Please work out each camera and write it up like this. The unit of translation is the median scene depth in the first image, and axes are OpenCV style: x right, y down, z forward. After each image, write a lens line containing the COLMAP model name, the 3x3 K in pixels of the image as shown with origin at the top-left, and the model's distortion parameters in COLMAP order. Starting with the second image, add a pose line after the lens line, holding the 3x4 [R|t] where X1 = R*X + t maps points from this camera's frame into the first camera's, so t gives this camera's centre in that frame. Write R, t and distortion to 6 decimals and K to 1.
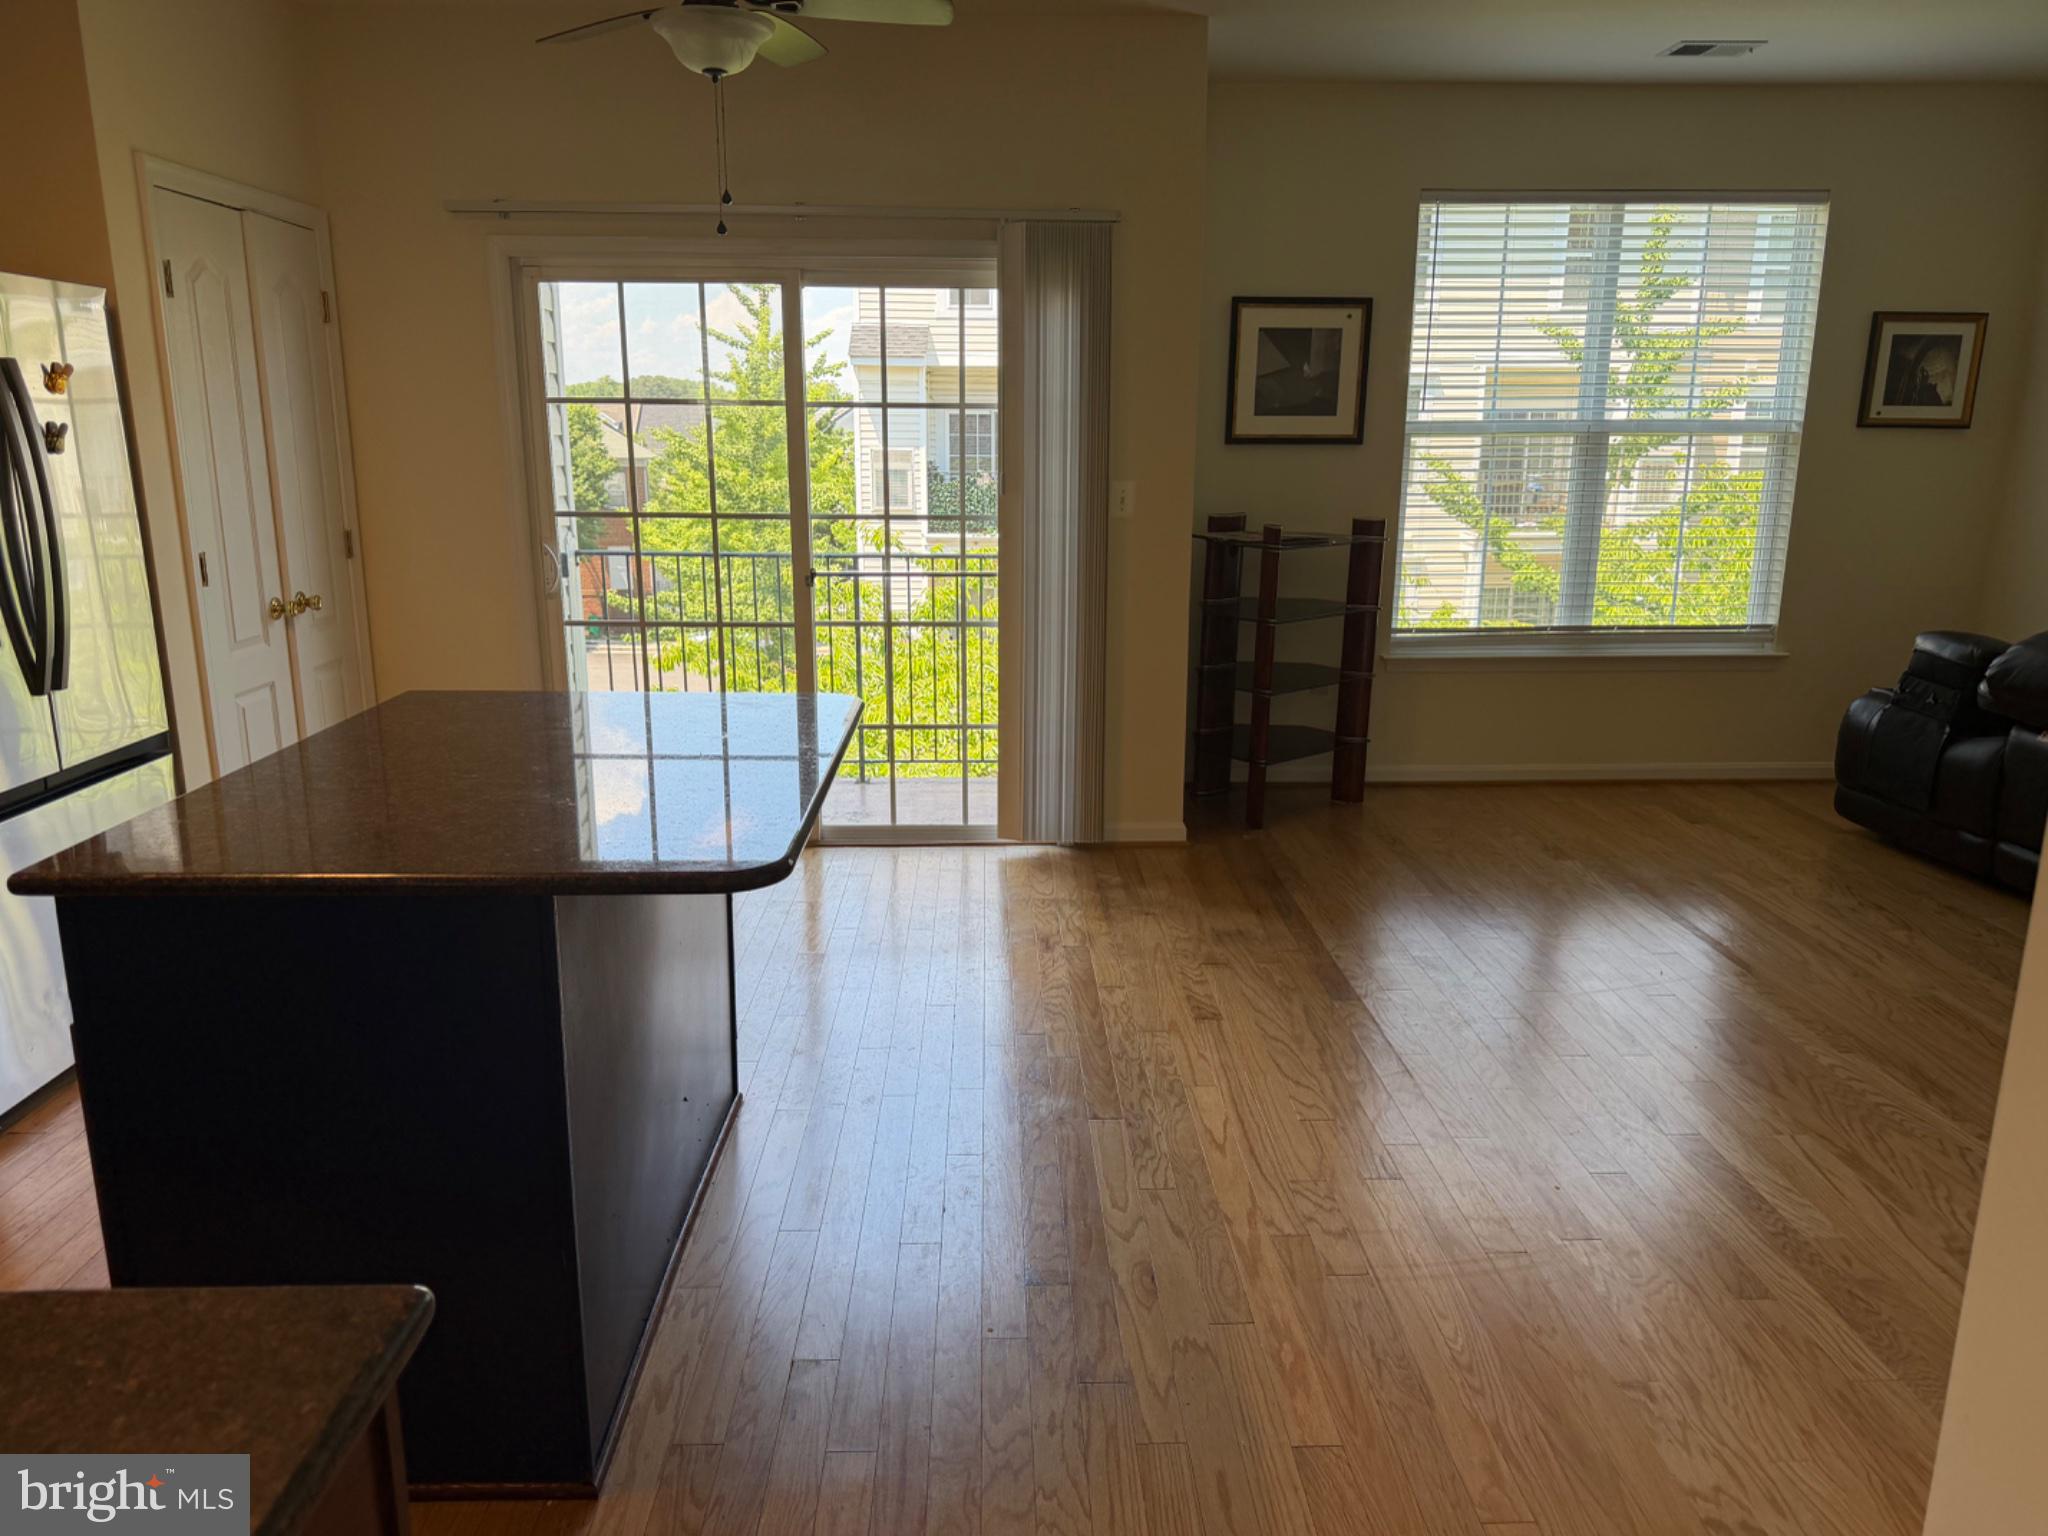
lens RADIAL K [[1454.8, 0, 1024.0], [0, 1454.8, 768.0], [0, 0, 1]] dist [0.071411, -0.077747]
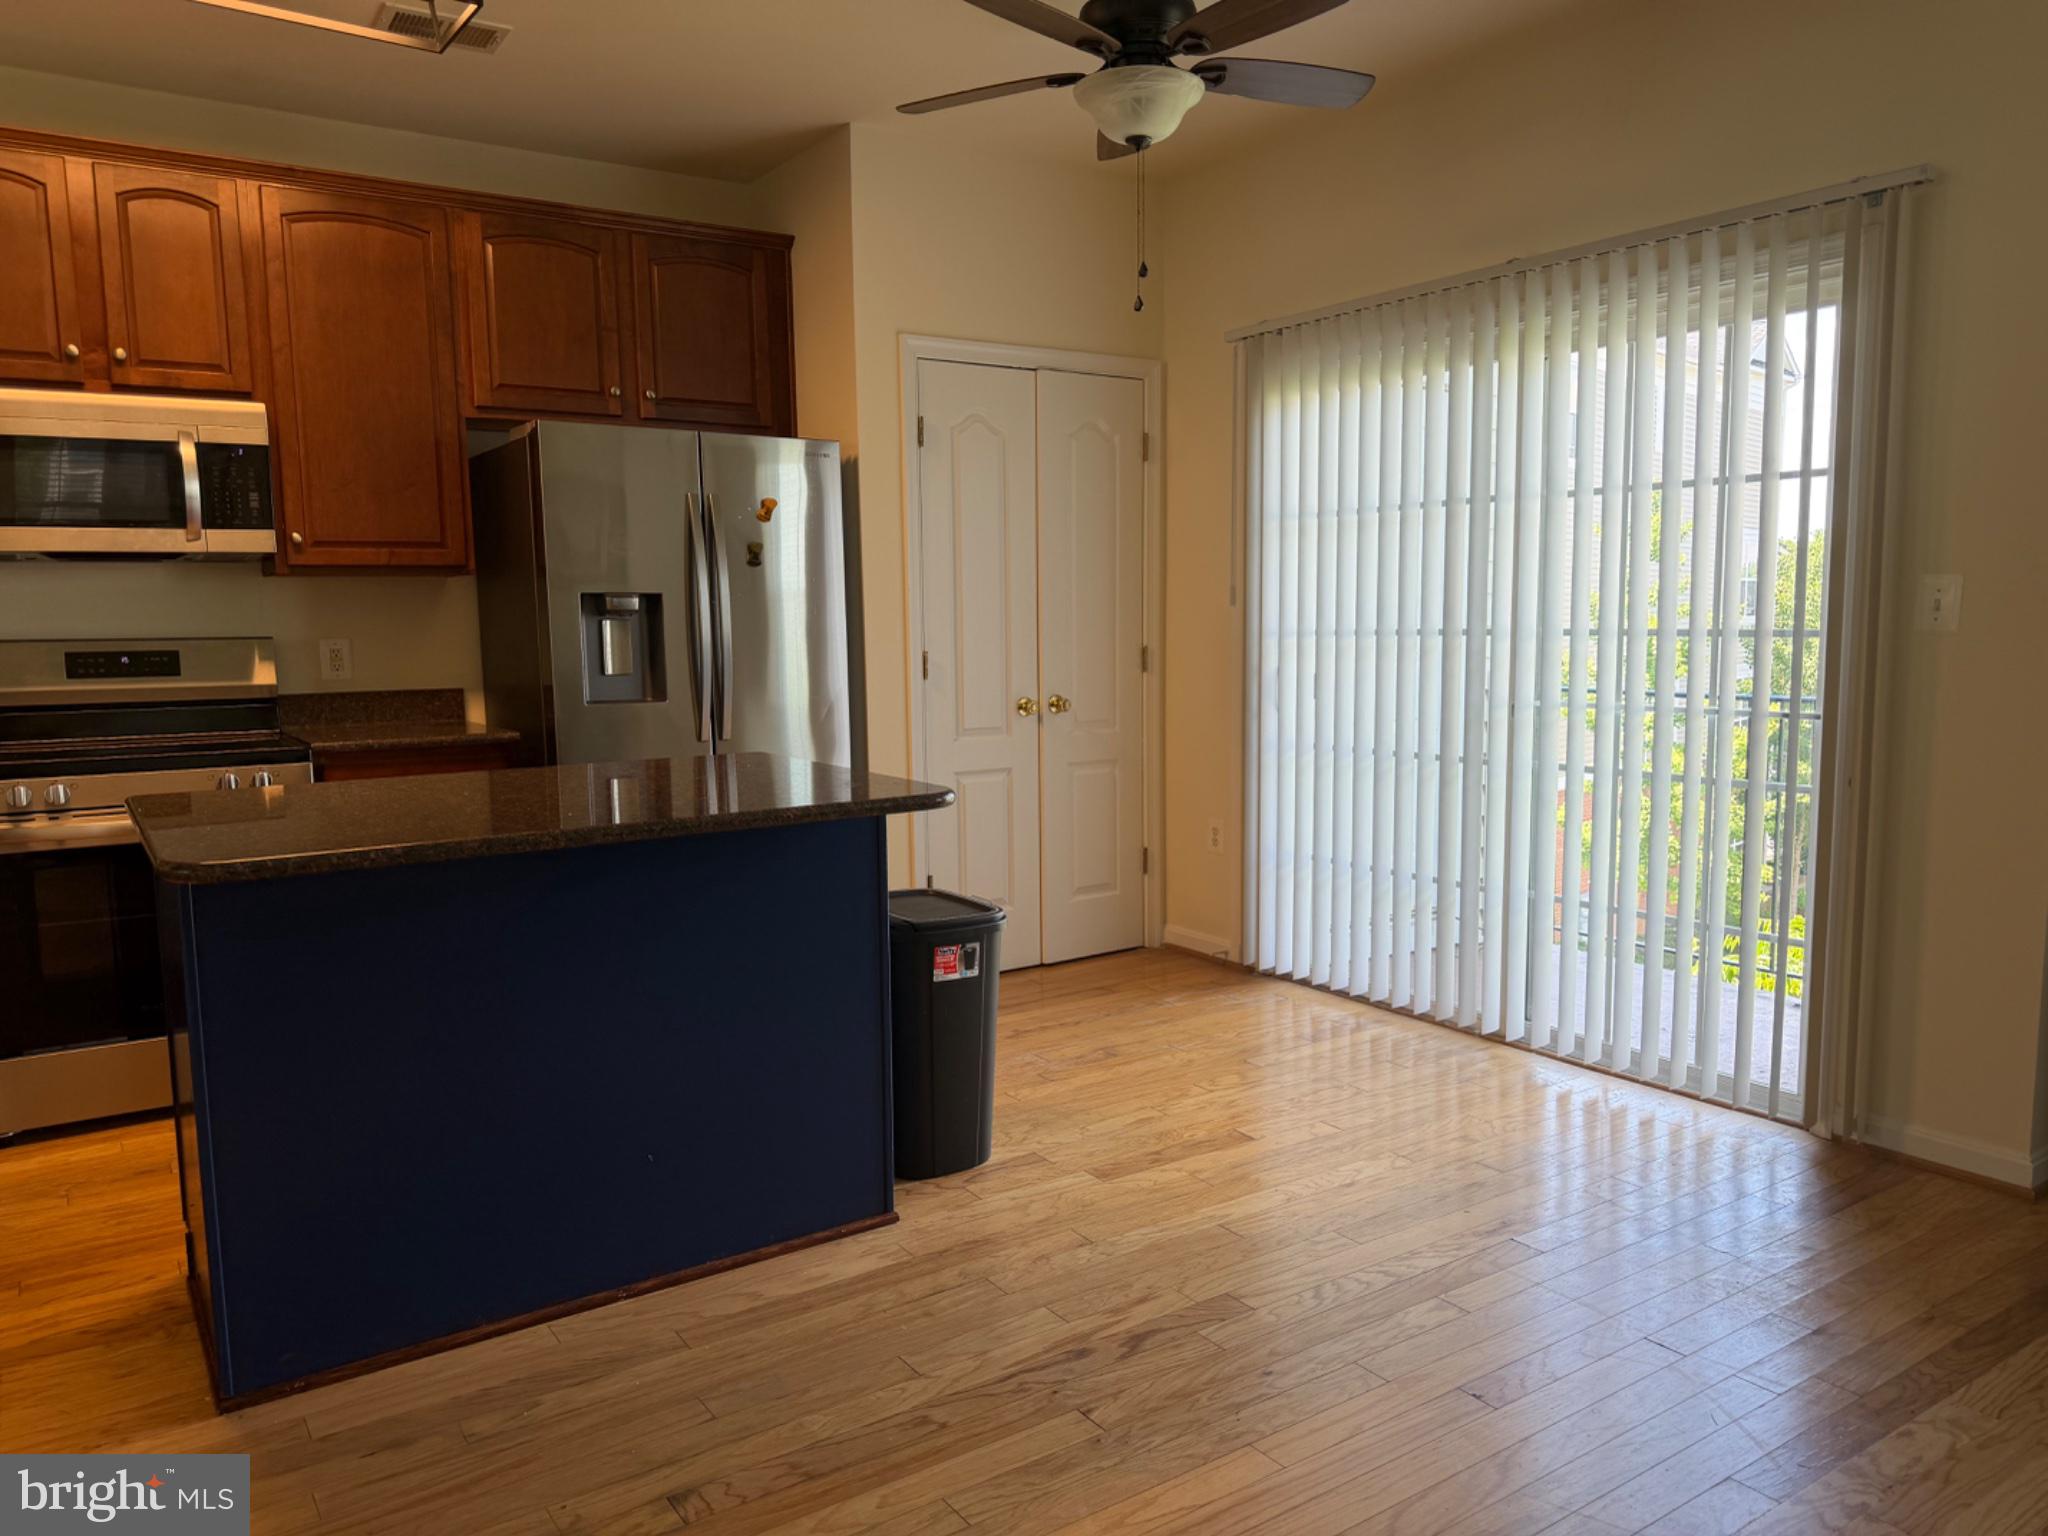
lens RADIAL K [[1453.3, 0, 985.6], [0, 1453.3, 766.5], [0, 0, 1]] dist [0.085899, -0.109406]
pose [[0.520353, 0.080855, -0.850115, 0.354044], [-0.174866, 0.984501, -0.013398, -0.031659], [0.835856, 0.155628, 0.526427, 0.303930]]
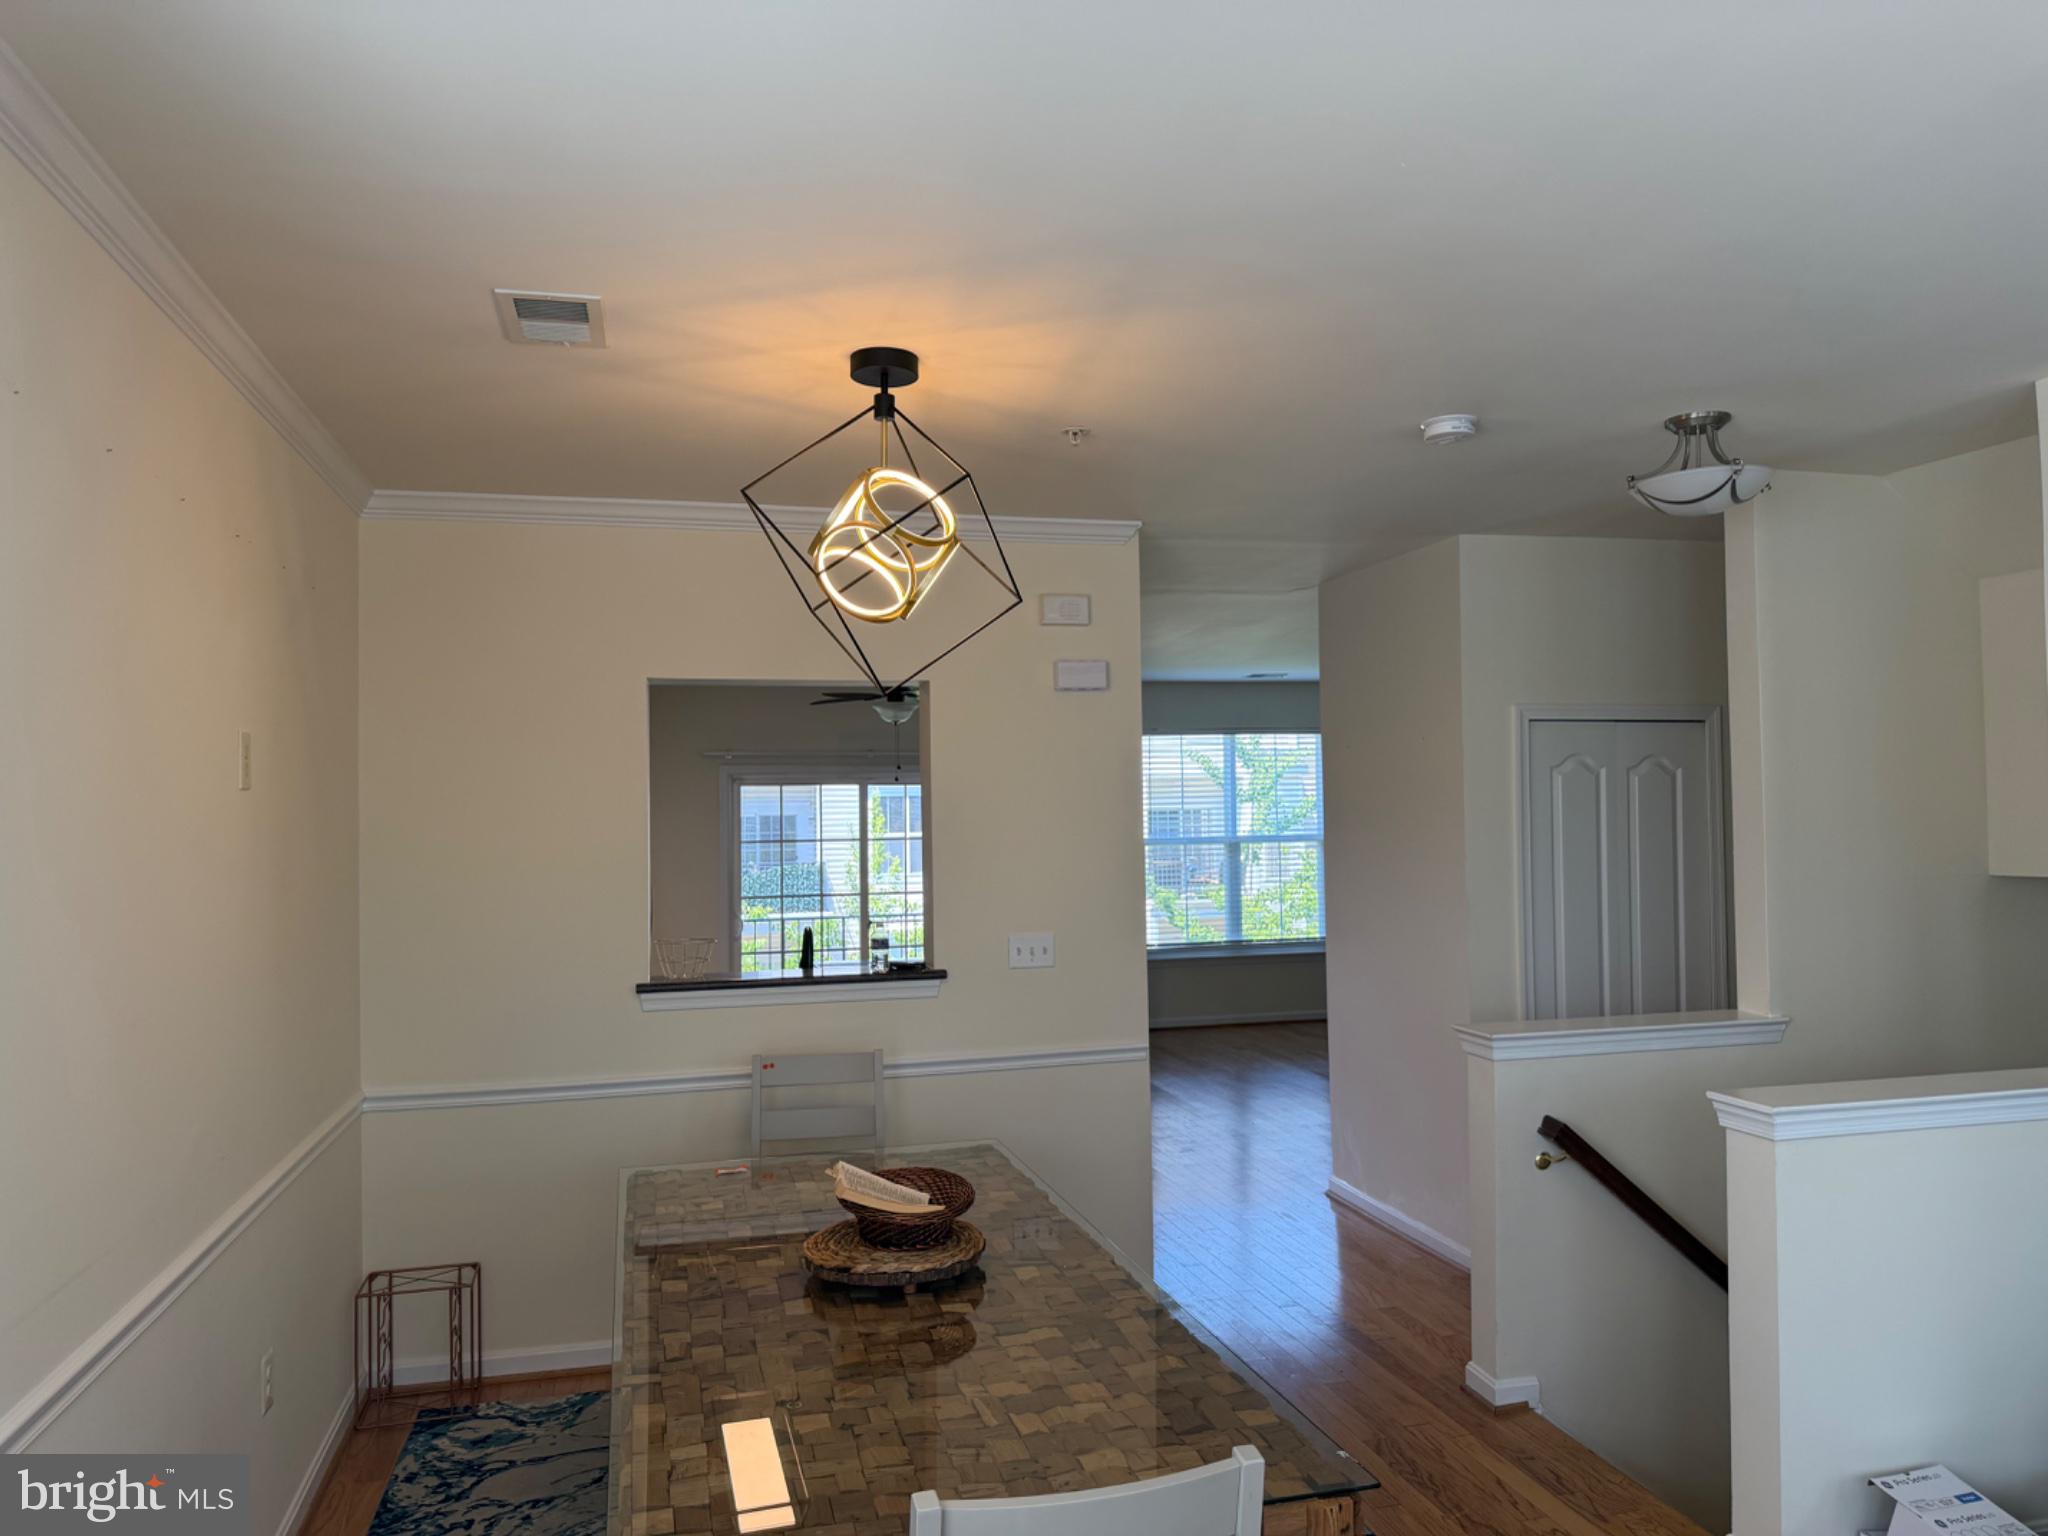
lens RADIAL K [[1449.6, 0, 1038.7], [0, 1449.6, 785.5], [0, 0, 1]] dist [0.096892, -0.126138]
pose [[0.973281, -0.011399, 0.229335, -0.323135], [0.067224, 0.969151, -0.237124, 0.146602], [-0.219557, 0.246205, 0.944022, -0.831360]]
